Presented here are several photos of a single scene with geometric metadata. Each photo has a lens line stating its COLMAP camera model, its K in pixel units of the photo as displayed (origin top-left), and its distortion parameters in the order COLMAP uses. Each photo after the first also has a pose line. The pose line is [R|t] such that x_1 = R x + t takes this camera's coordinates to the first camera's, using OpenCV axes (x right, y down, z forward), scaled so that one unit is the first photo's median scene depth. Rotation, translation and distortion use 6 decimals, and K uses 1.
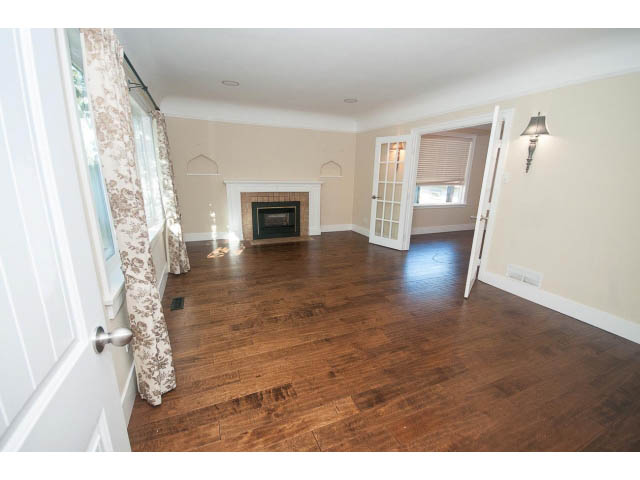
lens RADIAL K [[281.6, 0, 324.1], [0, 281.6, 244.9], [0, 0, 1]] dist [0.026668, -0.020886]
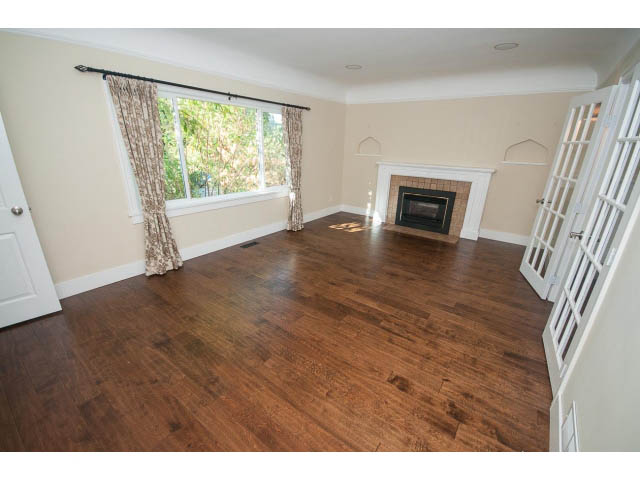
lens RADIAL K [[281.6, 0, 324.1], [0, 281.6, 244.9], [0, 0, 1]] dist [0.026668, -0.020886]
pose [[0.498131, 0.290924, -0.816841, 0.457350], [-0.233738, 0.952216, 0.196599, -0.089019], [0.835004, 0.092995, 0.542328, 0.283027]]
